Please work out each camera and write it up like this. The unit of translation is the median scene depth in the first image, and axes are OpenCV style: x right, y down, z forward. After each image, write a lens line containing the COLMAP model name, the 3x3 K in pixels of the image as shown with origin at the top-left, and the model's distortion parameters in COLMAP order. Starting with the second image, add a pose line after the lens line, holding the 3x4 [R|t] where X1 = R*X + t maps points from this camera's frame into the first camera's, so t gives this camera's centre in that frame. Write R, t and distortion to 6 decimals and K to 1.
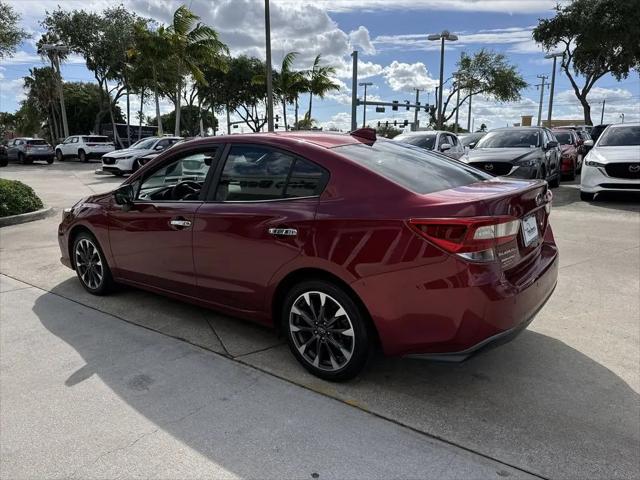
lens RADIAL K [[446.6, 0, 316.1], [0, 446.6, 245.8], [0, 0, 1]] dist [0.039094, -0.048065]
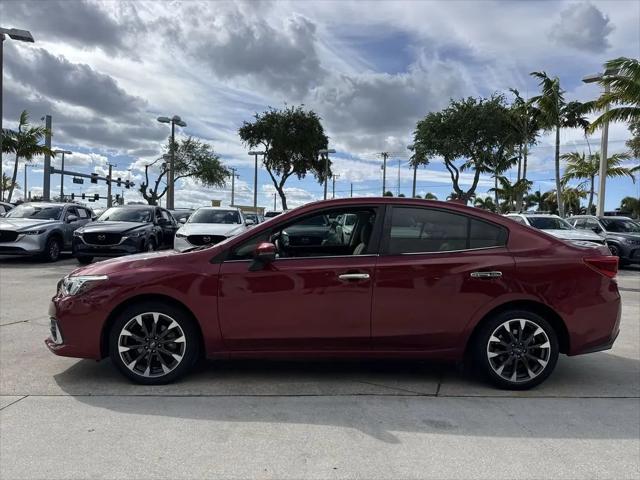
lens RADIAL K [[446.6, 0, 326.8], [0, 446.6, 248.3], [0, 0, 1]] dist [0.039094, -0.048065]
pose [[0.770166, 0.007299, 0.637802, -0.356028], [0.099227, 0.986390, -0.131108, 0.004542], [-0.630078, 0.164262, 0.758960, 0.090606]]
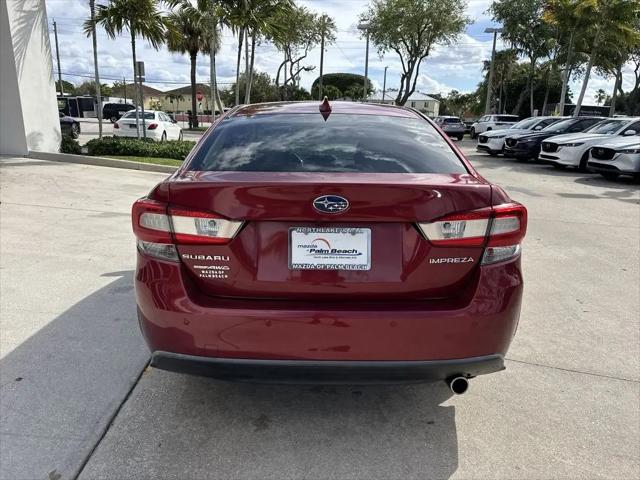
lens RADIAL K [[446.6, 0, 316.6], [0, 446.6, 241.6], [0, 0, 1]] dist [0.039094, -0.048065]
pose [[0.611855, 0.226621, -0.757810, 0.274091], [-0.202106, 0.971066, 0.127214, -0.036322], [0.764713, 0.075321, 0.639954, 0.164044]]
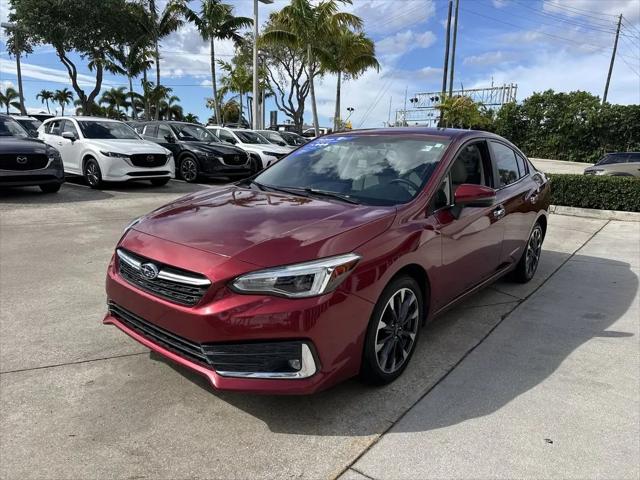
lens RADIAL K [[446.6, 0, 317.2], [0, 446.6, 239.3], [0, 0, 1]] dist [0.039094, -0.048065]
pose [[0.034882, -0.186890, 0.981761, -0.492385], [0.180014, 0.967467, 0.177773, -0.091087], [-0.983045, 0.170530, 0.067390, 0.485569]]
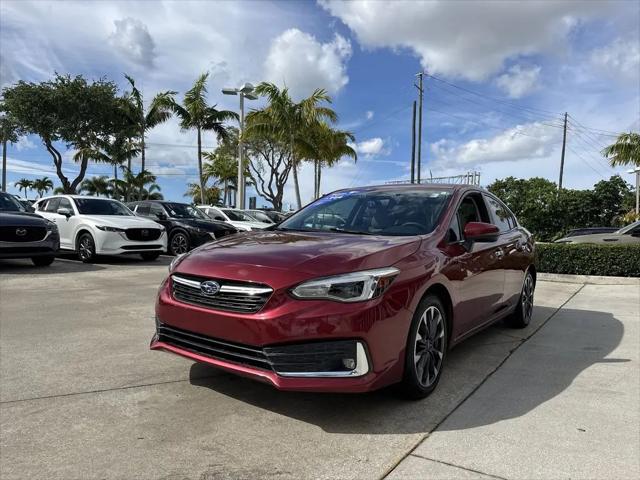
lens RADIAL K [[446.6, 0, 317.5], [0, 446.6, 238.9], [0, 0, 1]] dist [0.039094, -0.048065]
pose [[-0.021650, 0.001865, 0.999764, -0.529786], [0.189223, 0.981931, 0.002265, -0.064699], [-0.981695, 0.189228, -0.021612, 0.530965]]
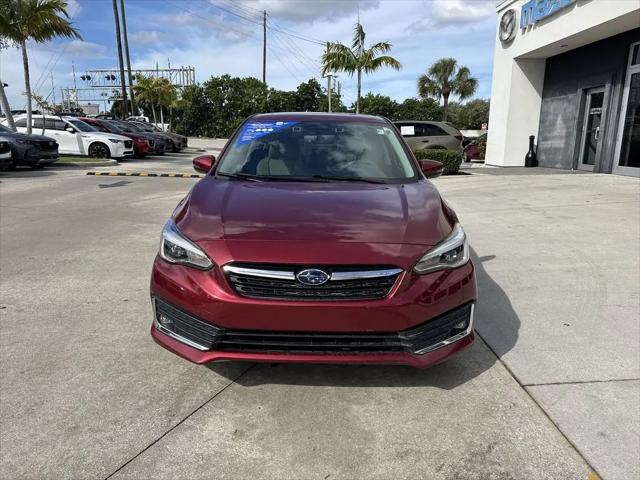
lens RADIAL K [[446.6, 0, 317.8], [0, 446.6, 245.6], [0, 0, 1]] dist [0.039094, -0.048065]
pose [[-0.603688, -0.178452, 0.776992, -0.427015], [0.175508, 0.920965, 0.347881, -0.136350], [-0.777662, 0.346380, -0.524655, 0.699833]]
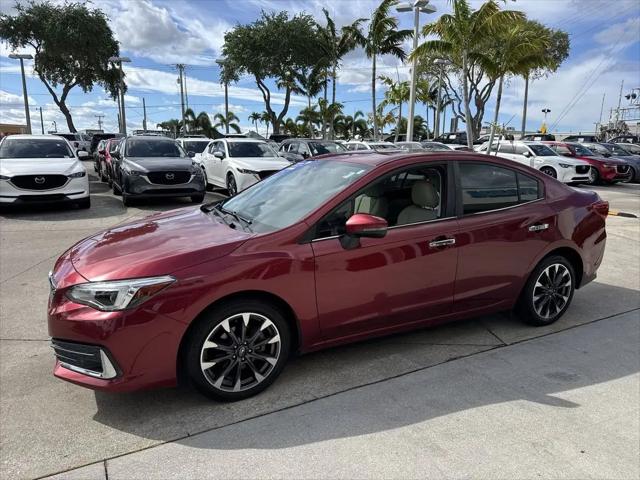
lens RADIAL K [[446.6, 0, 319.8], [0, 446.6, 243.9], [0, 0, 1]] dist [0.039094, -0.048065]
pose [[0.429415, -0.163377, 0.888206, -0.455207], [0.177089, 0.979640, 0.094579, -0.066546], [-0.885575, 0.116678, 0.449604, 0.284444]]
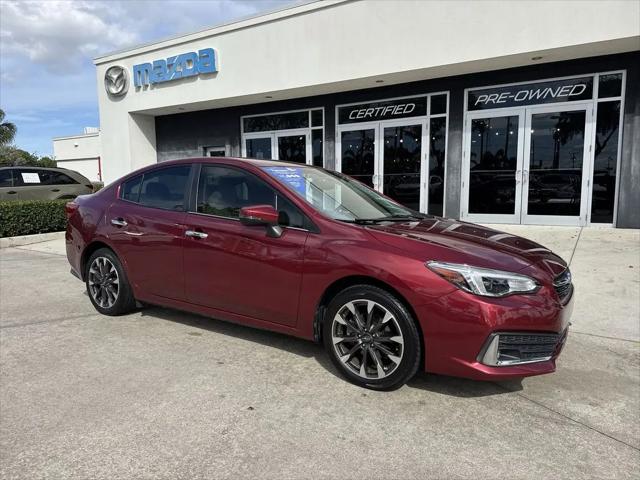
lens RADIAL K [[446.6, 0, 317.5], [0, 446.6, 241.6], [0, 0, 1]] dist [0.039094, -0.048065]
pose [[-0.997354, 0.017765, -0.070488, -0.065300], [-0.006528, 0.943870, 0.330253, -0.172987], [0.072399, 0.329839, -0.941257, 0.865179]]
